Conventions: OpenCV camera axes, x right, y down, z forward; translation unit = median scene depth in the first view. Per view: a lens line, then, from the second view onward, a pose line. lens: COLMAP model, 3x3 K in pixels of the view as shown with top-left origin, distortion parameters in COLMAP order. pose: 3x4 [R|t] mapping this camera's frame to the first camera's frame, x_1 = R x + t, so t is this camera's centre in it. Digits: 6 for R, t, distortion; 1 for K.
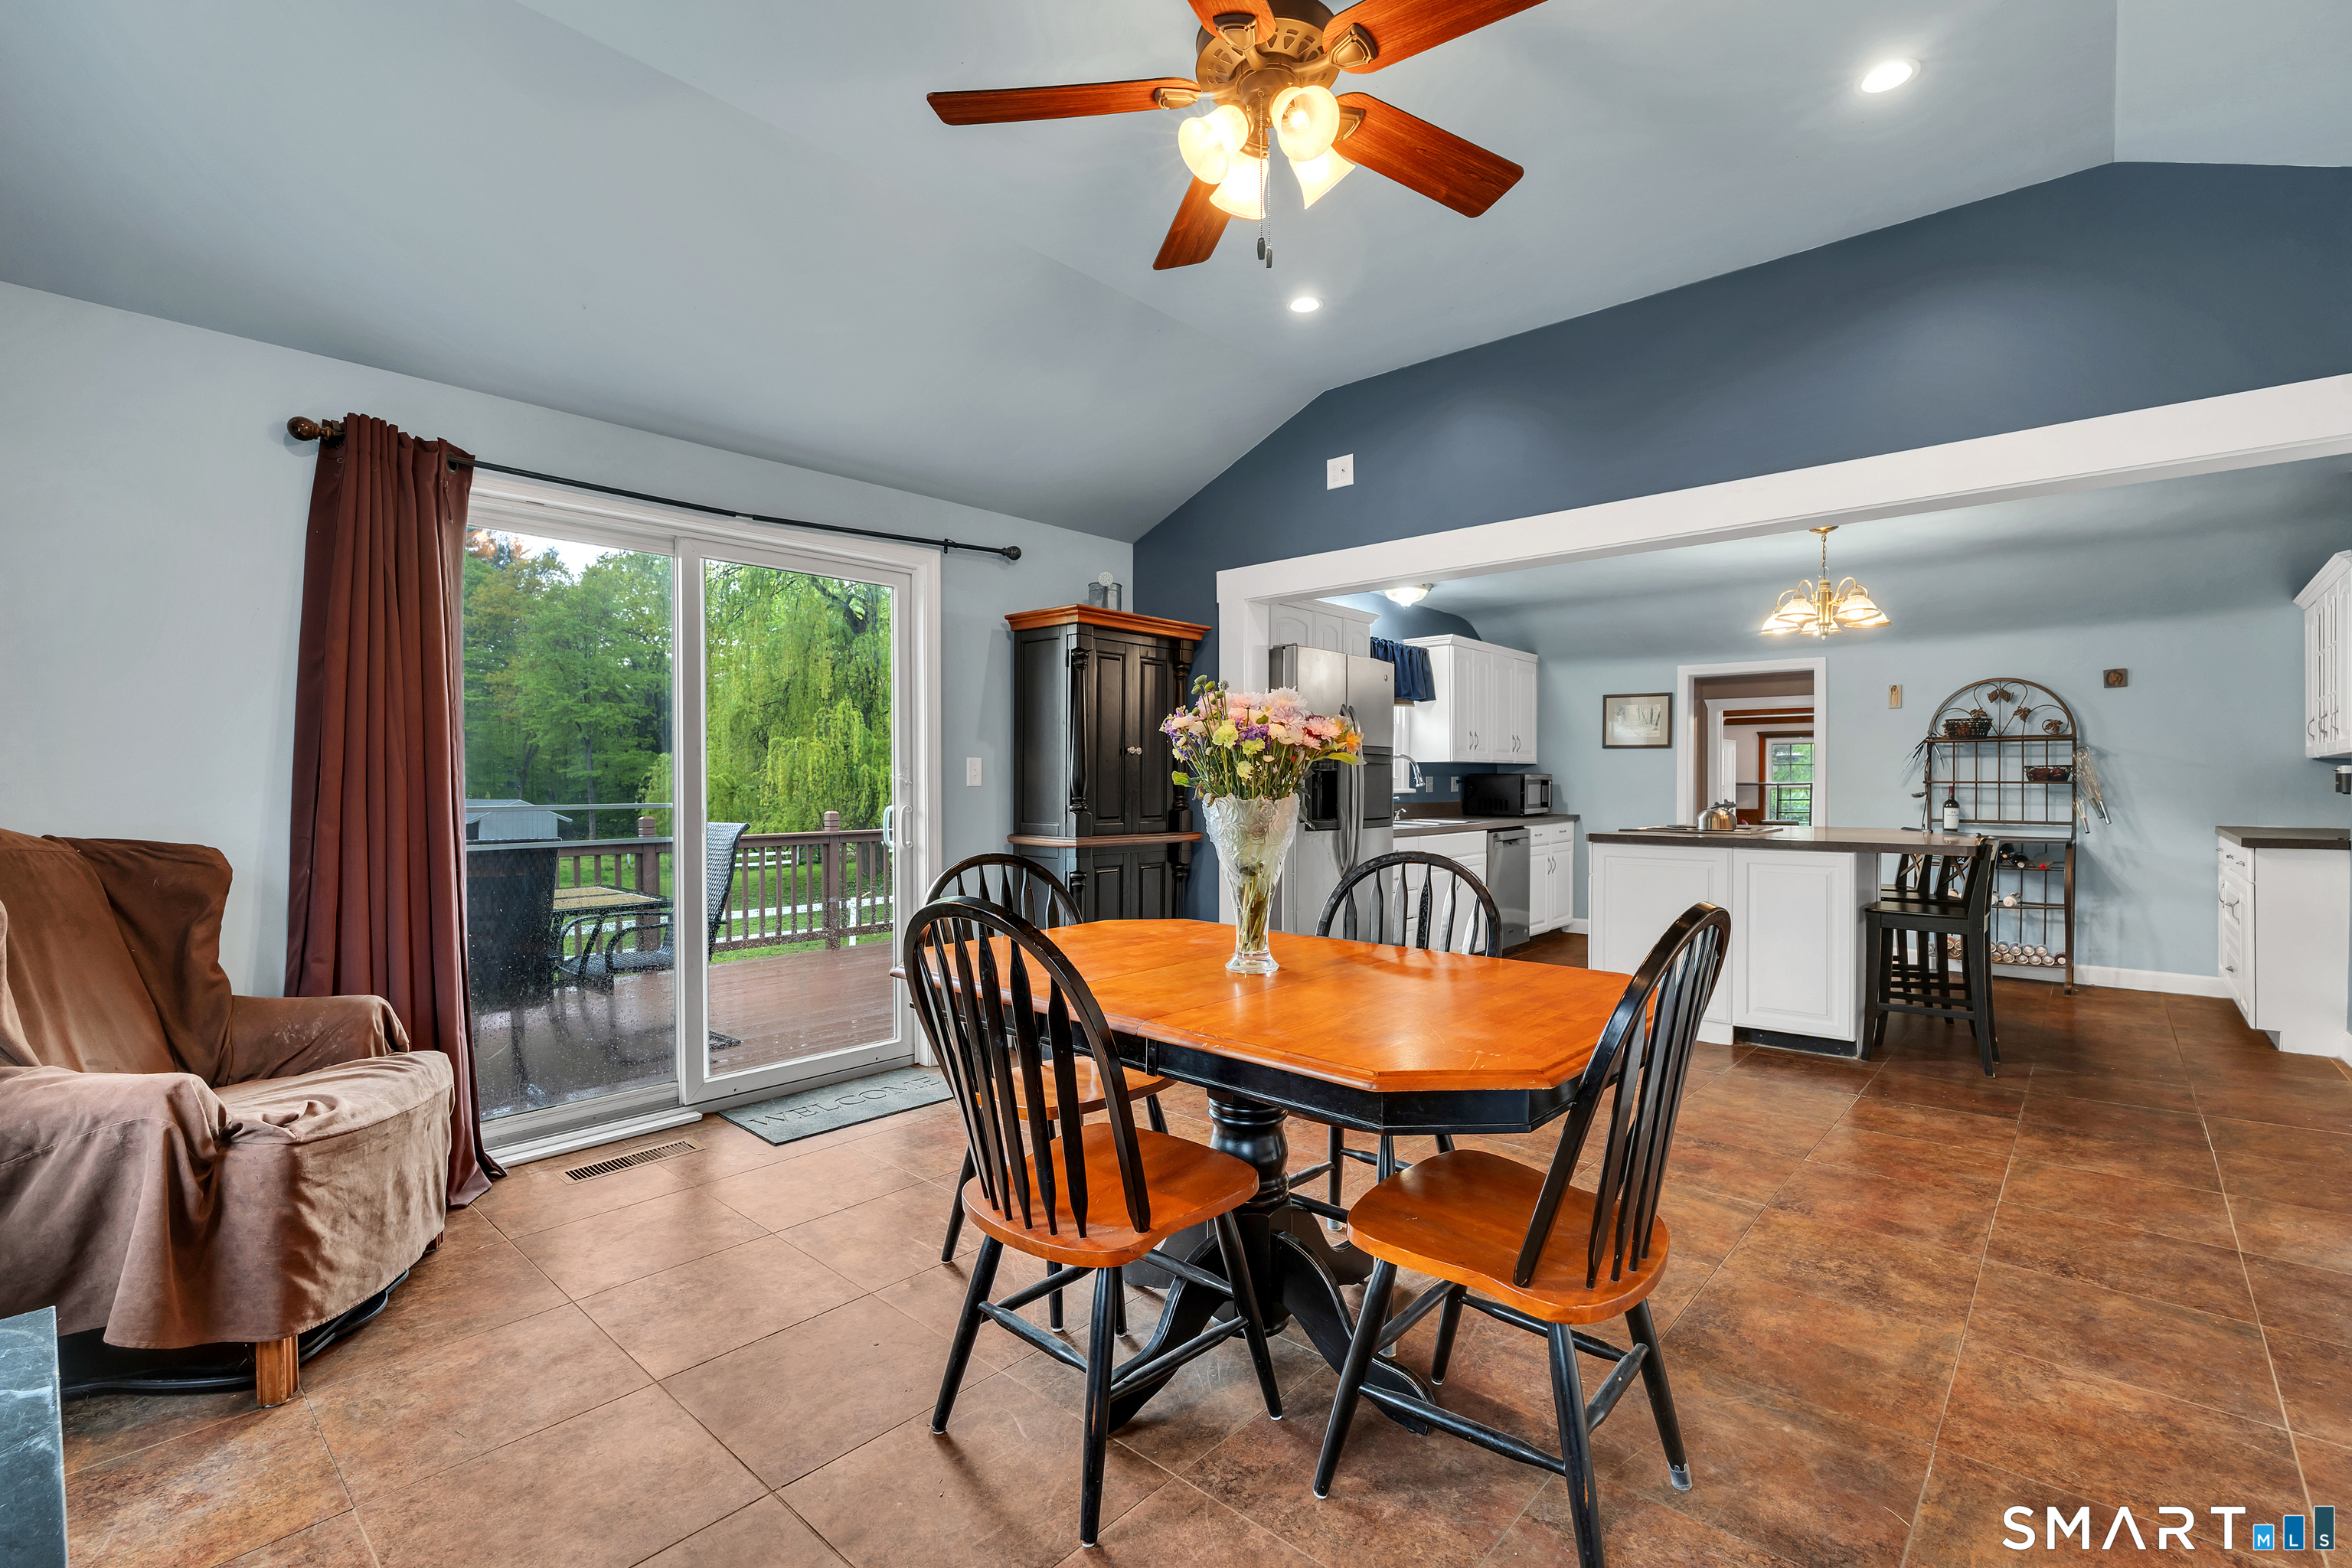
lens RADIAL K [[1043.2, 0, 1176.0], [0, 1043.2, 784.0], [0, 0, 1]] dist [-0.002320, -0.001371]
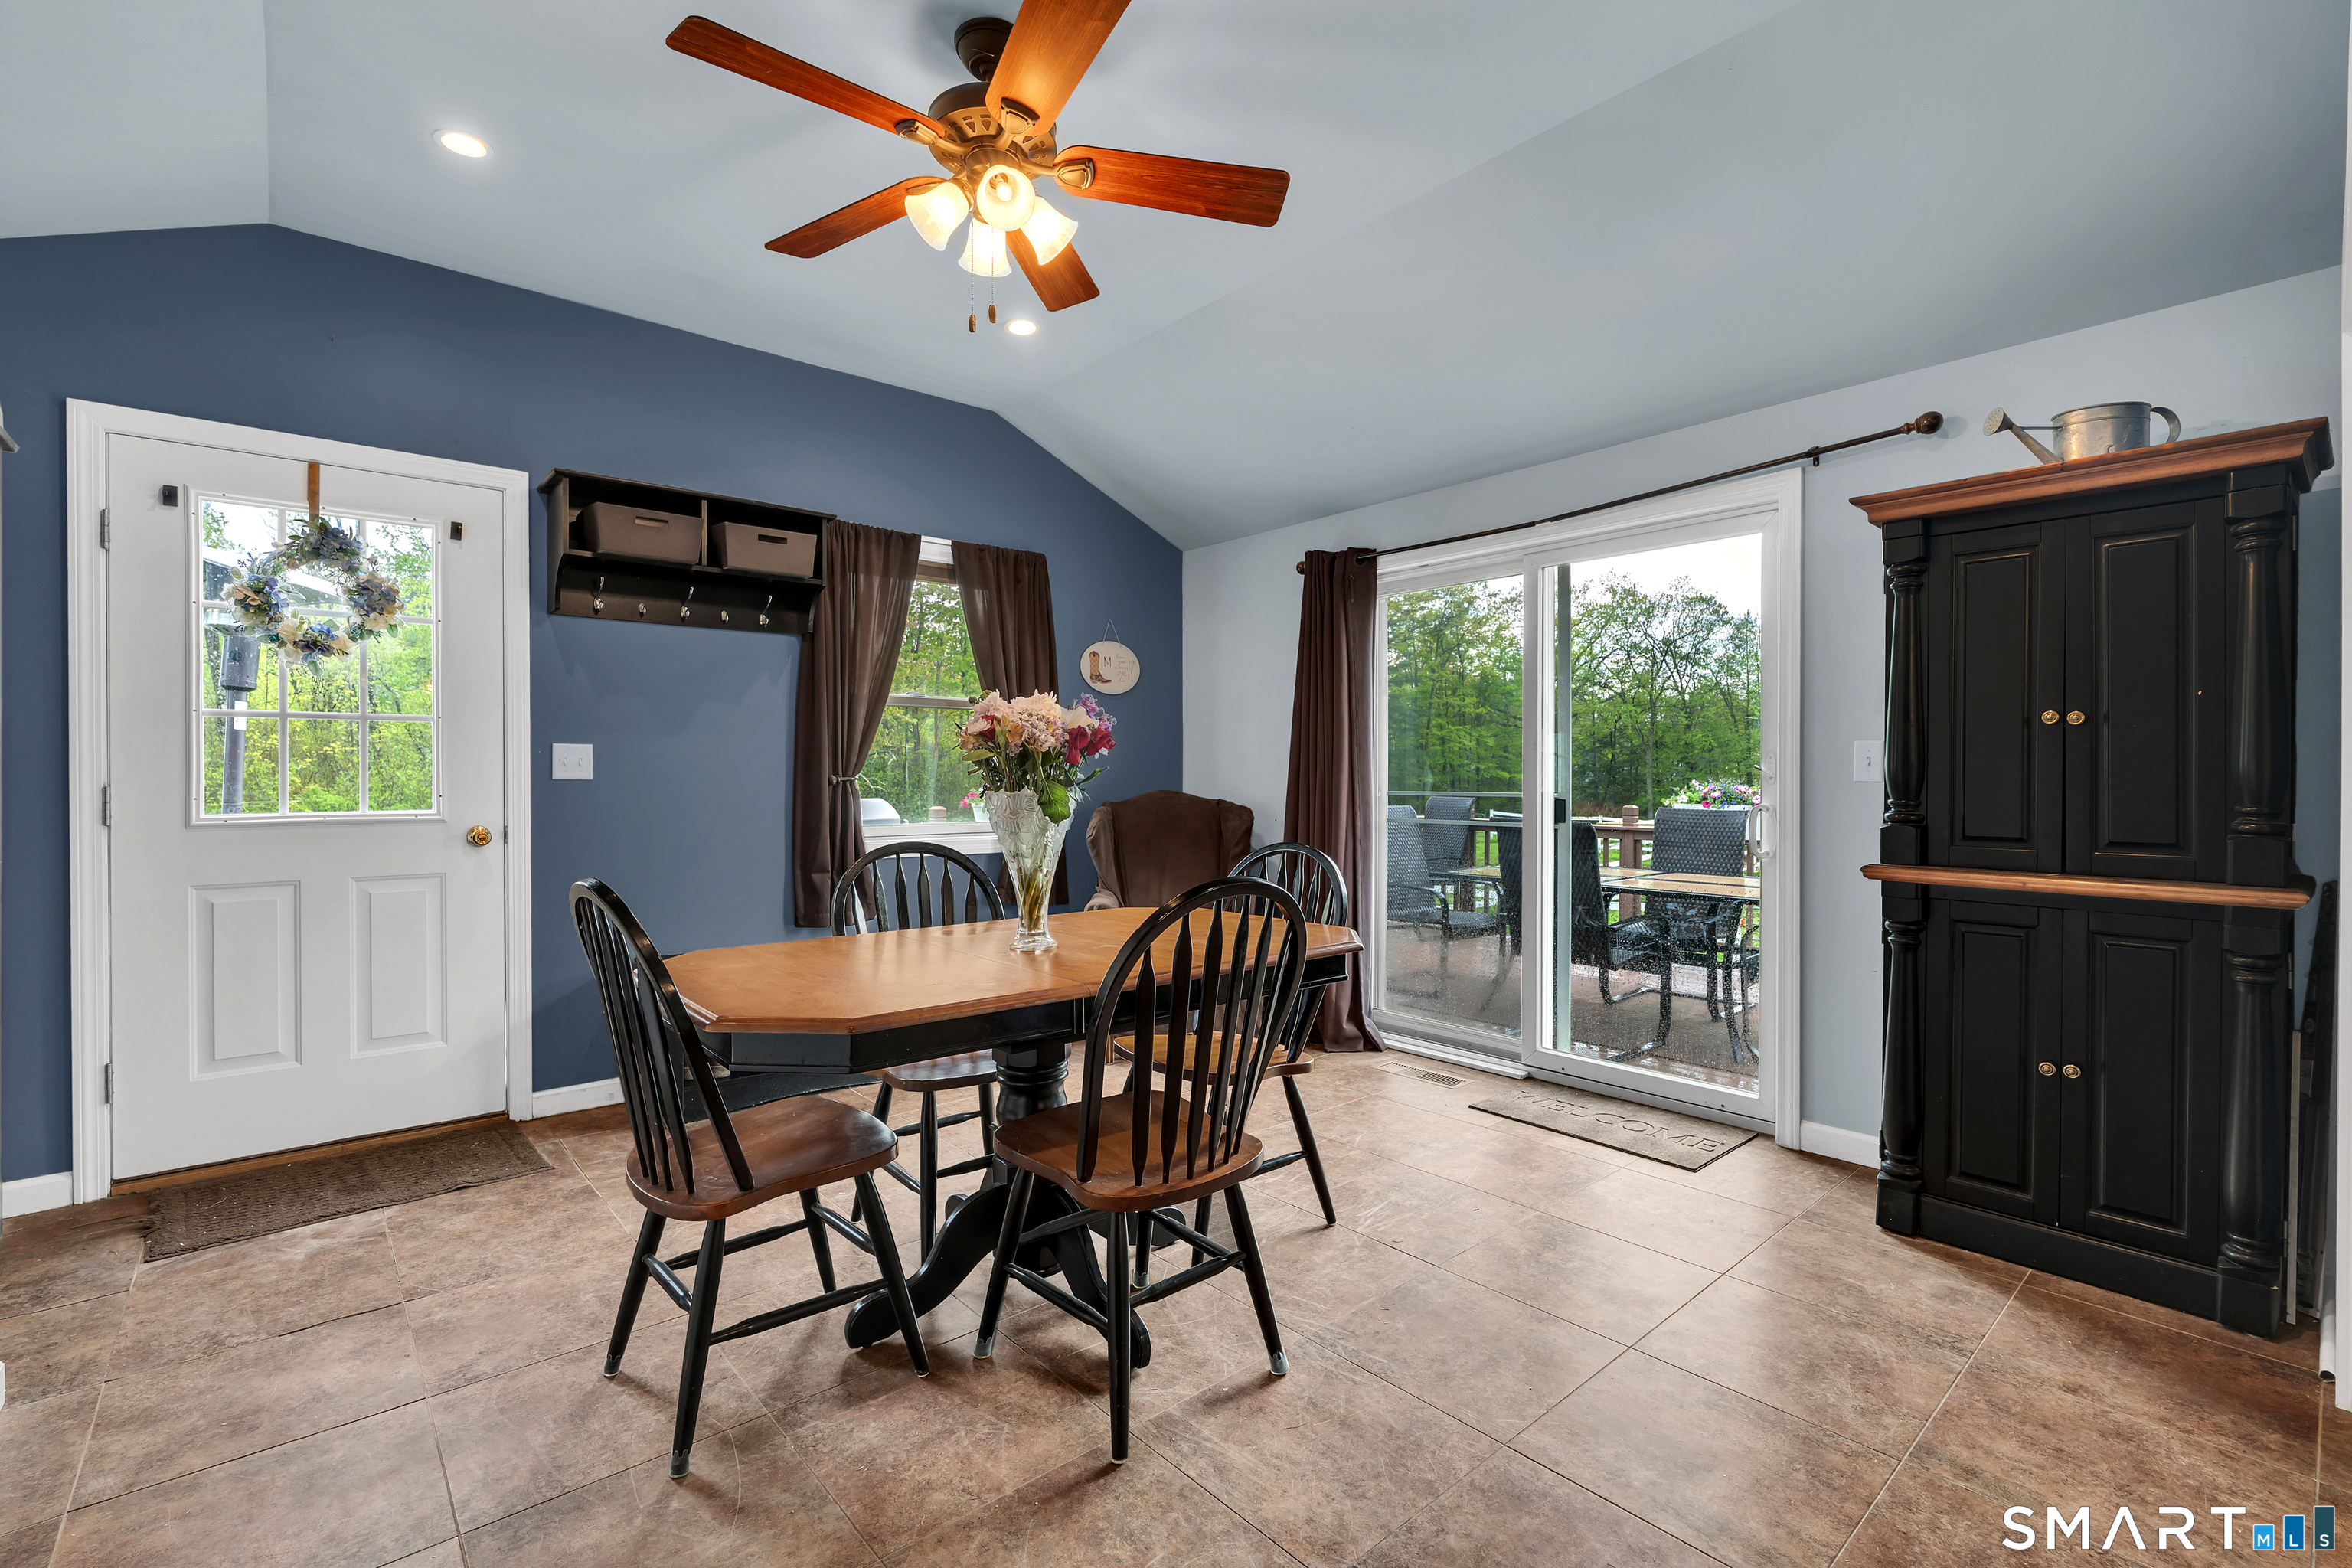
lens RADIAL K [[1043.2, 0, 1176.0], [0, 1043.2, 784.0], [0, 0, 1]] dist [-0.002320, -0.001371]
pose [[-0.127877, 0.012053, -0.991717, 0.409339], [-0.004377, 0.999910, 0.012717, -0.002267], [0.991780, 0.005967, -0.127813, 0.463005]]
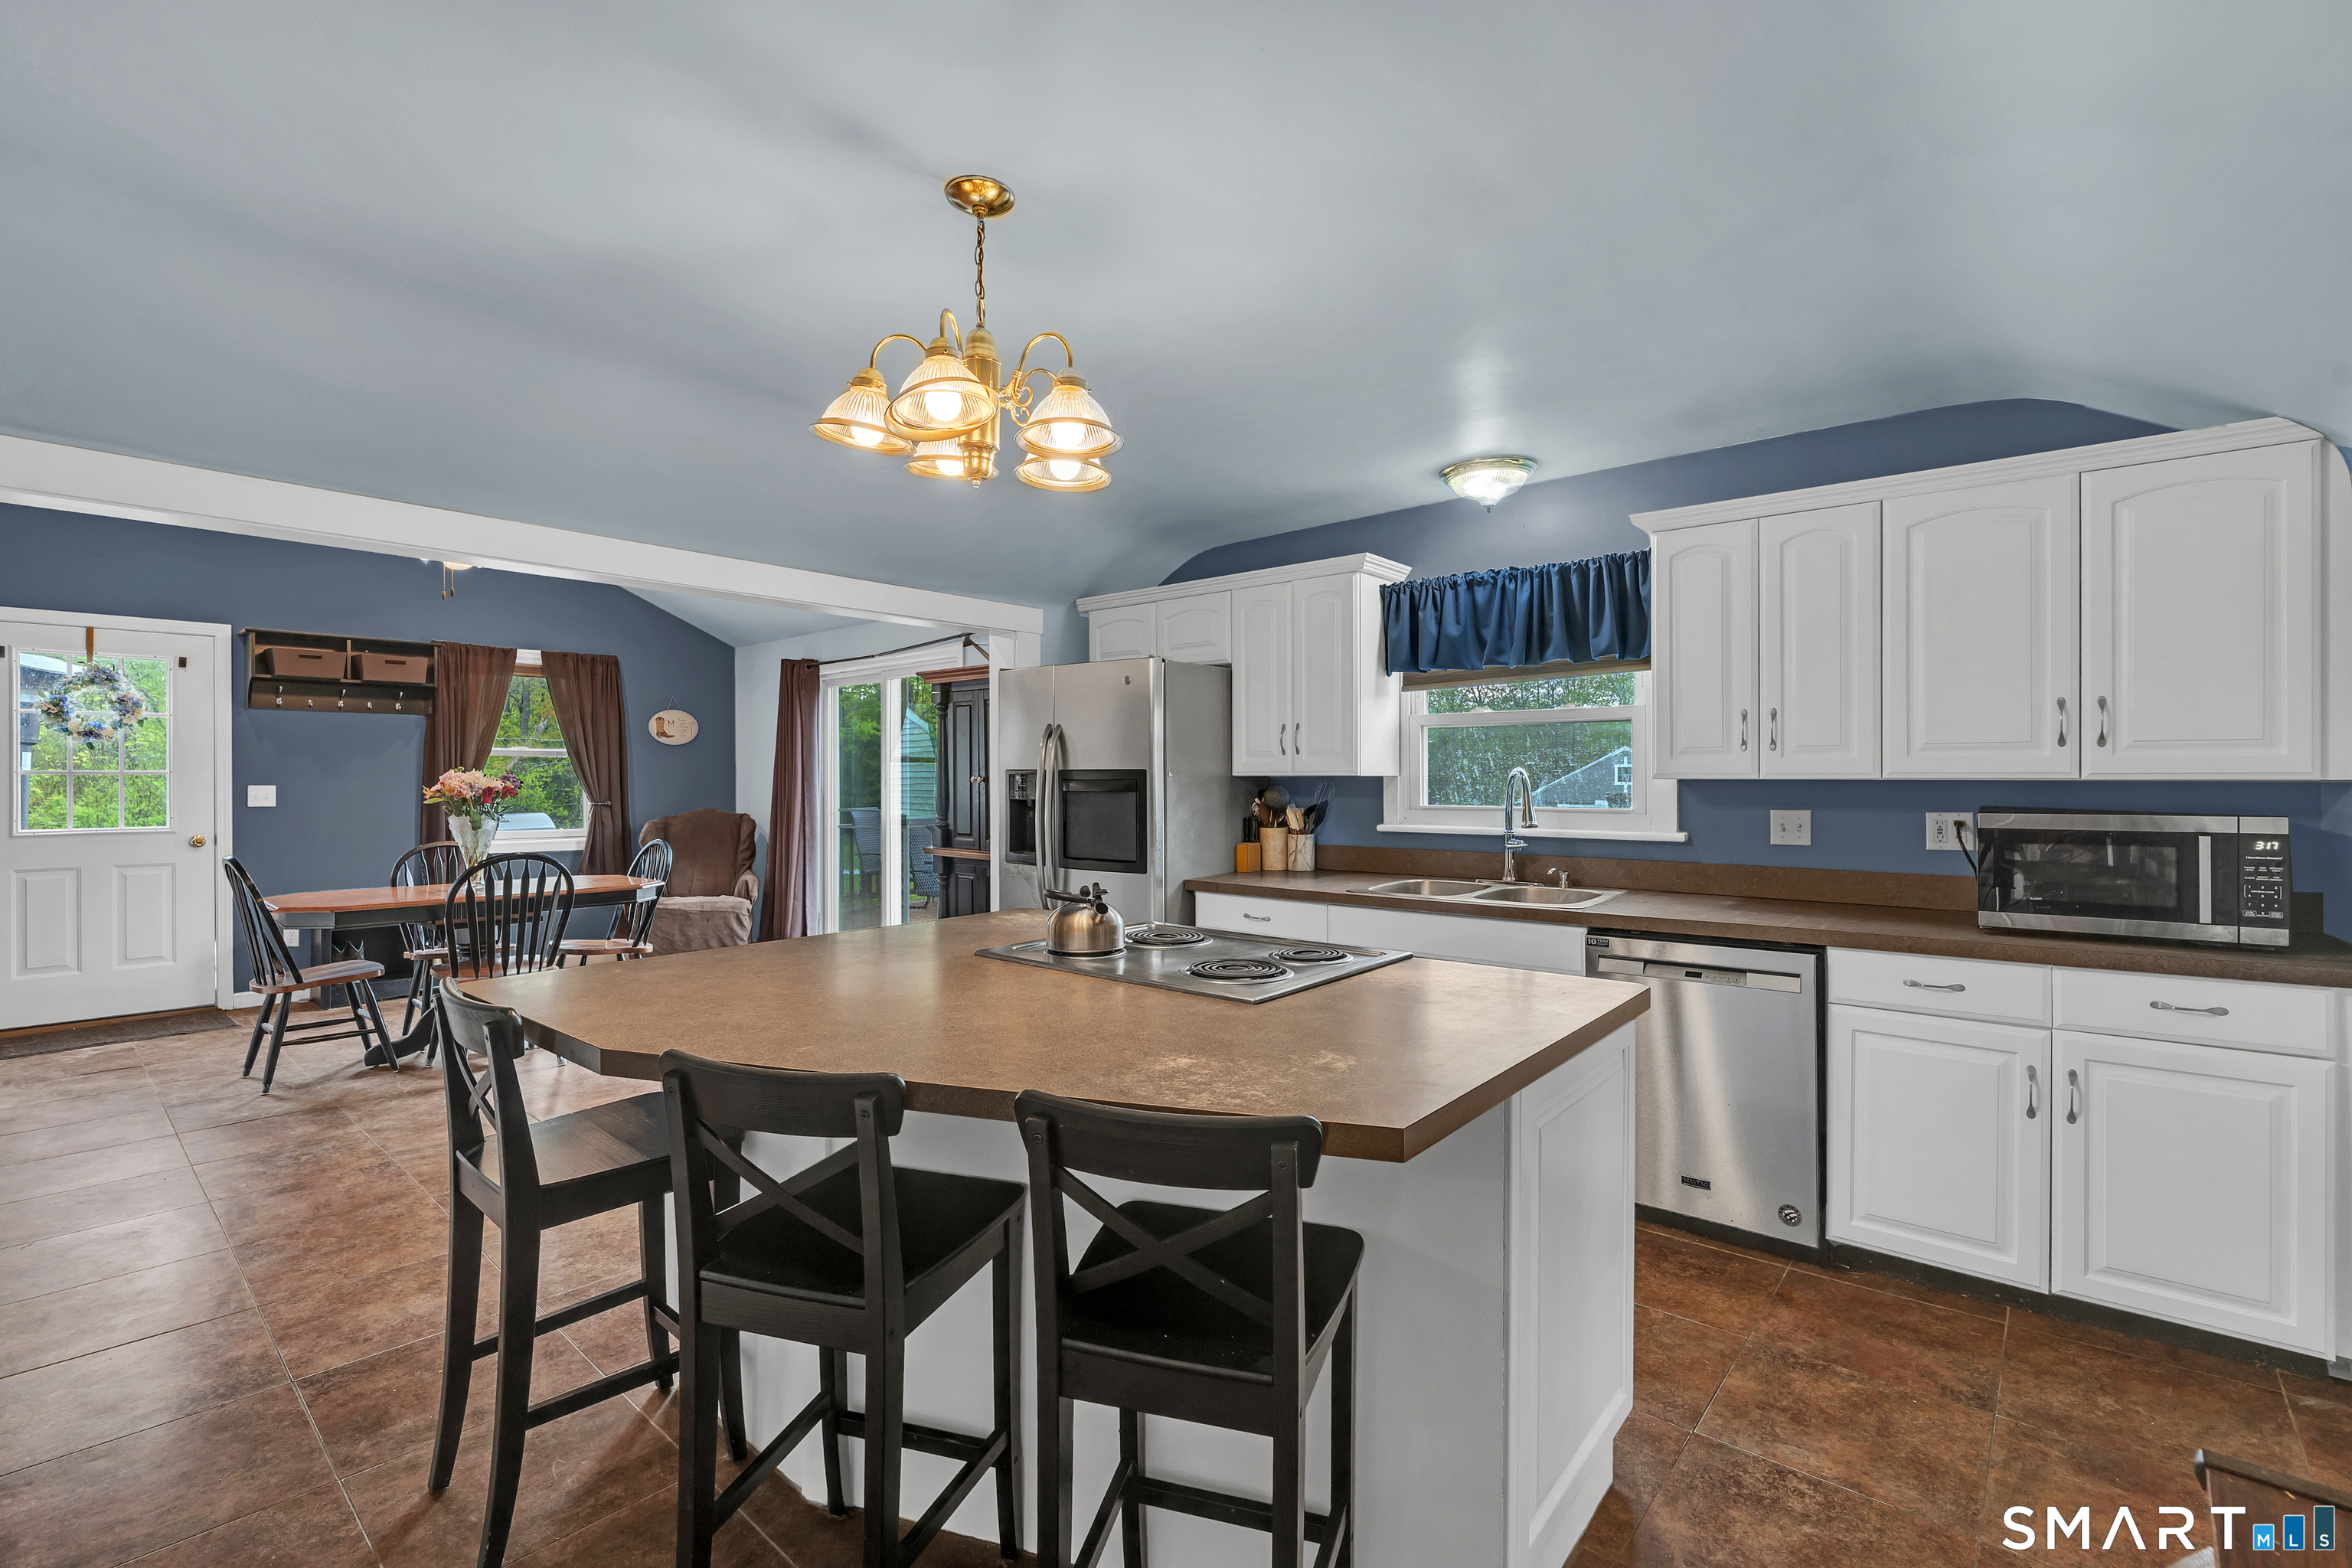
lens RADIAL K [[1043.2, 0, 1176.0], [0, 1043.2, 784.0], [0, 0, 1]] dist [-0.002320, -0.001371]
pose [[0.004018, 0.007493, -0.999964, 0.859878], [-0.002678, 0.999968, 0.007483, -0.027490], [0.999988, 0.002647, 0.004038, 0.914614]]
